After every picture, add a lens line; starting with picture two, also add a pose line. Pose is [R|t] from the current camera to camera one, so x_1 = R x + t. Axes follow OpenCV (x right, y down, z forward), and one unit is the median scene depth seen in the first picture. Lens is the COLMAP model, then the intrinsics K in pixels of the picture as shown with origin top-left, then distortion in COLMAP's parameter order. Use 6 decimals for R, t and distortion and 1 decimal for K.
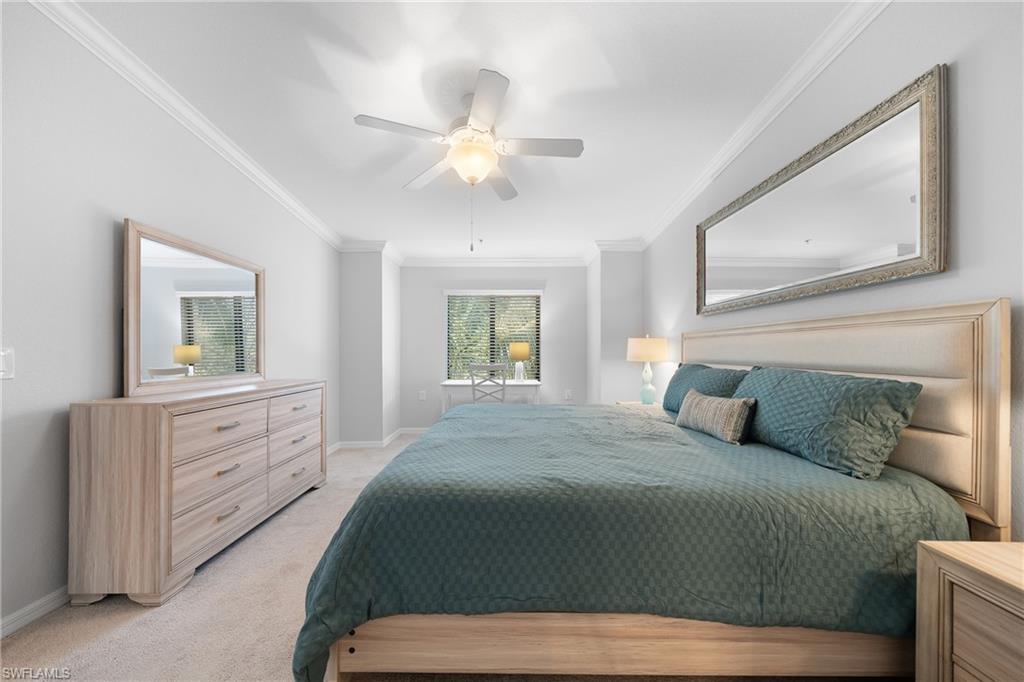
lens RADIAL K [[357.0, 0, 516.3], [0, 357.0, 346.6], [0, 0, 1]] dist [-0.013639, -0.000073]
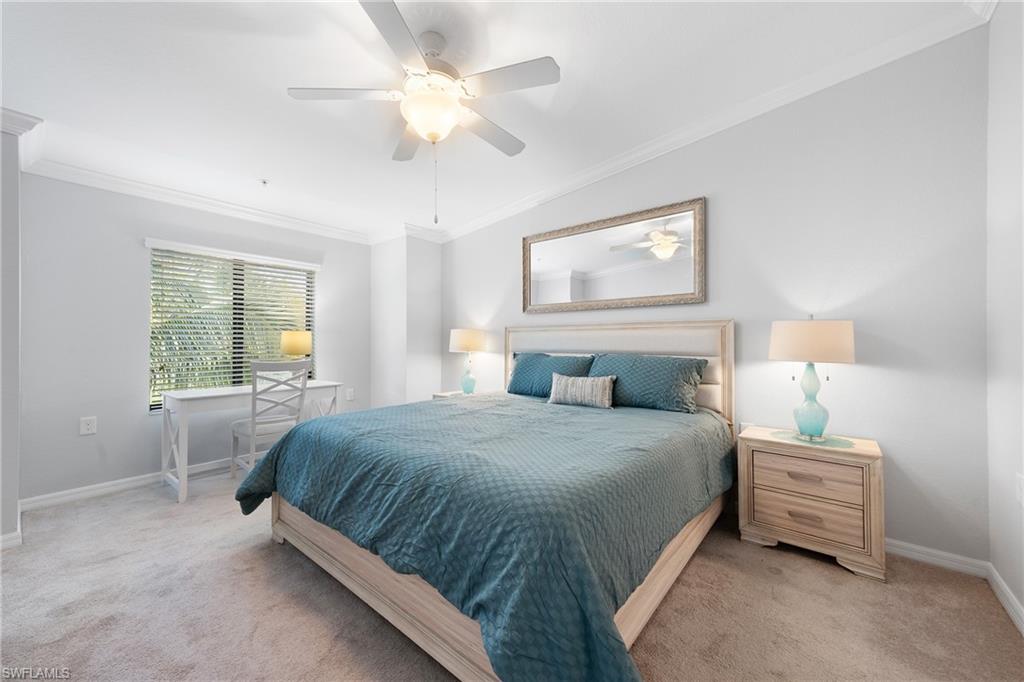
lens RADIAL K [[380.8, 0, 515.9], [0, 380.8, 333.3], [0, 0, 1]] dist [0.019915, 0.000039]
pose [[0.626193, 0.020362, 0.779402, -0.715846], [-0.011286, 0.999791, -0.017051, 0.005089], [-0.779587, 0.001881, 0.626292, 0.308443]]
